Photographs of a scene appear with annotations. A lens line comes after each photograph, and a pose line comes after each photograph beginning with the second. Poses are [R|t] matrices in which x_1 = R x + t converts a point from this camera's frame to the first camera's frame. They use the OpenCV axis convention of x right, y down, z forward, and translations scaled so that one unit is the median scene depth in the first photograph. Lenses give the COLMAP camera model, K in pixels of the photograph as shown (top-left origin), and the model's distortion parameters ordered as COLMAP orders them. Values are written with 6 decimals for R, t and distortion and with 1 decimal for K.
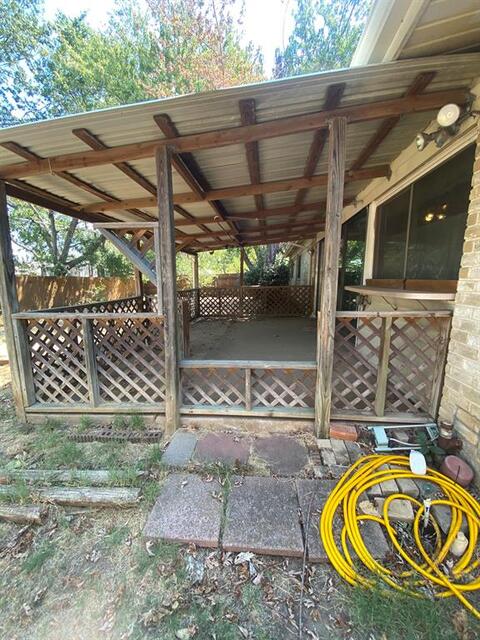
lens RADIAL K [[259.9, 0, 240.6], [0, 259.9, 322.2], [0, 0, 1]] dist [0.018680, -0.022489]
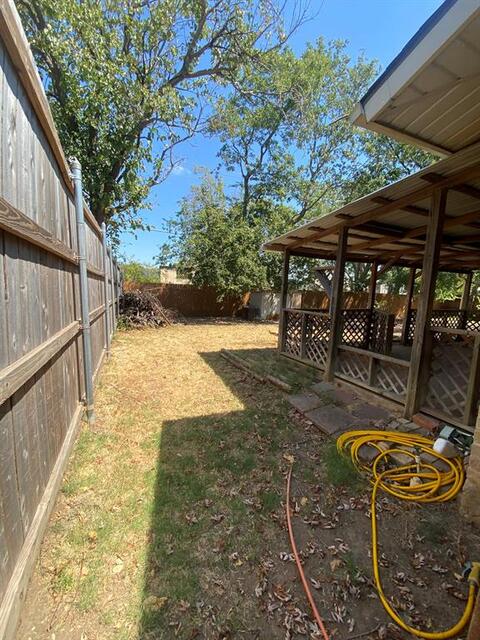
lens RADIAL K [[259.9, 0, 240.6], [0, 259.9, 322.2], [0, 0, 1]] dist [0.018680, -0.022489]
pose [[0.474845, 0.125601, -0.871061, 0.958514], [-0.177498, 0.983092, 0.044995, 0.045538], [0.861984, 0.133246, 0.489110, -0.423858]]
